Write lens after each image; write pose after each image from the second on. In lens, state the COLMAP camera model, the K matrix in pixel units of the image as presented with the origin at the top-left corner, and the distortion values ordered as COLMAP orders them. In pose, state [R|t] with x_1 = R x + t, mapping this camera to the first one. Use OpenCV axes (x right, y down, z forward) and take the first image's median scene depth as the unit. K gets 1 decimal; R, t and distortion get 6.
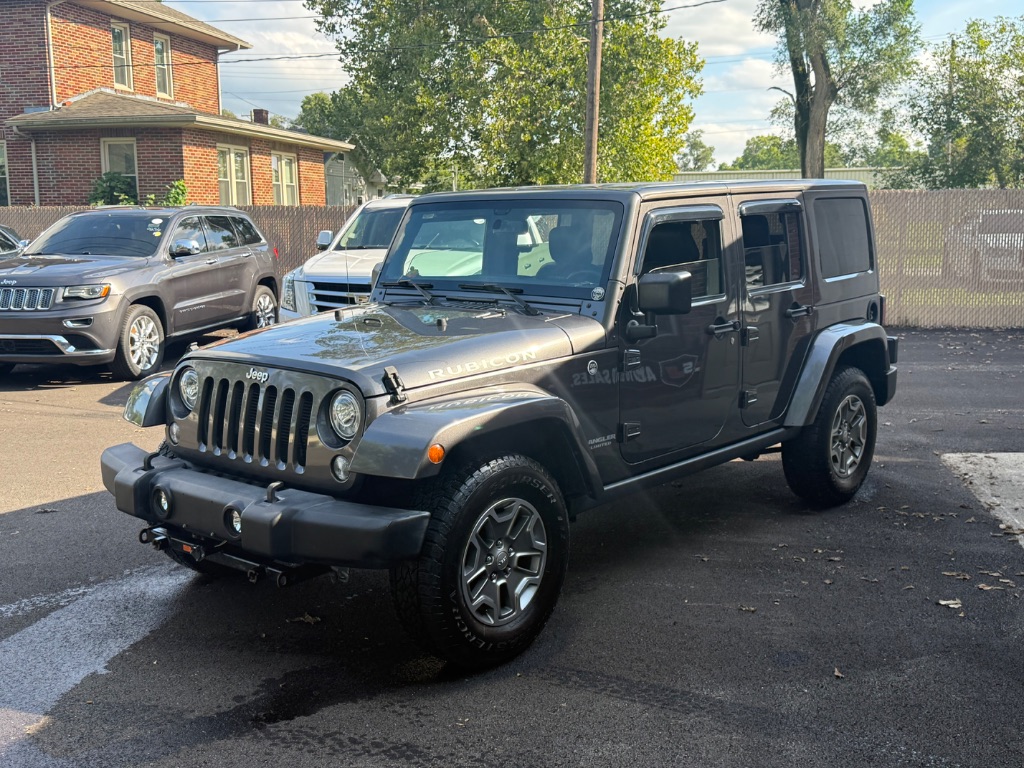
lens RADIAL K [[1081.2, 0, 516.9], [0, 1081.2, 398.7], [0, 0, 1]] dist [0.174180, -0.378678]
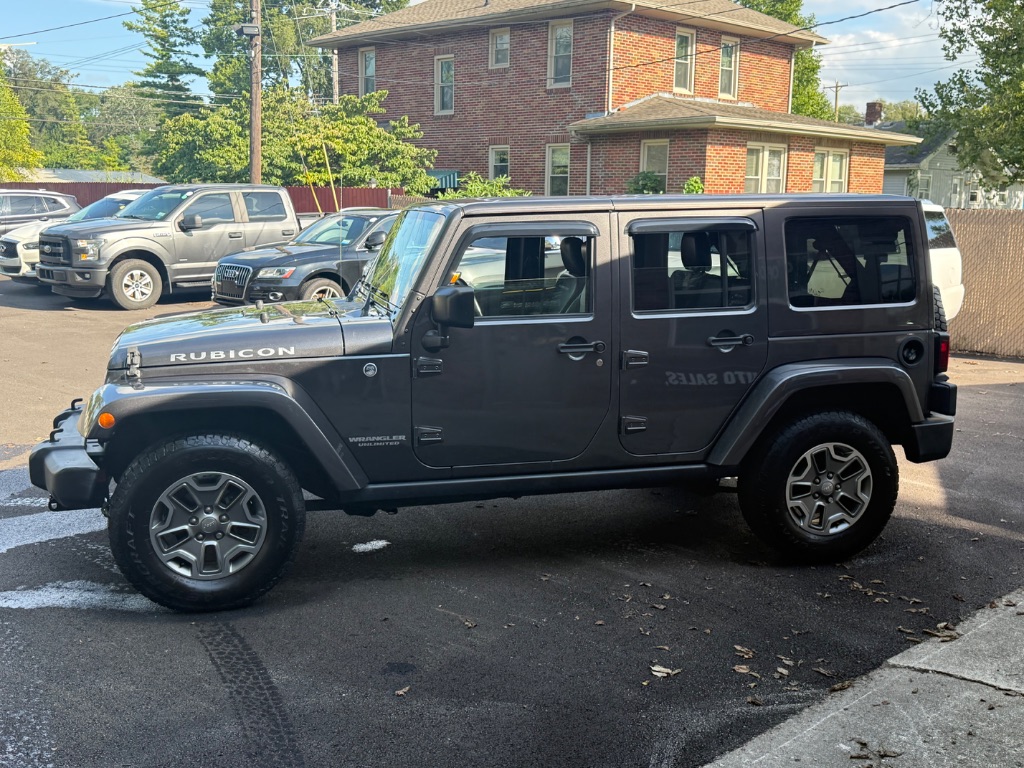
lens RADIAL K [[1081.2, 0, 516.9], [0, 1081.2, 398.7], [0, 0, 1]] dist [0.174180, -0.378678]
pose [[0.829228, 0.117475, -0.546426, 0.140587], [-0.114228, 0.992647, 0.040059, -0.010831], [0.547114, 0.029199, 0.836549, 0.032419]]
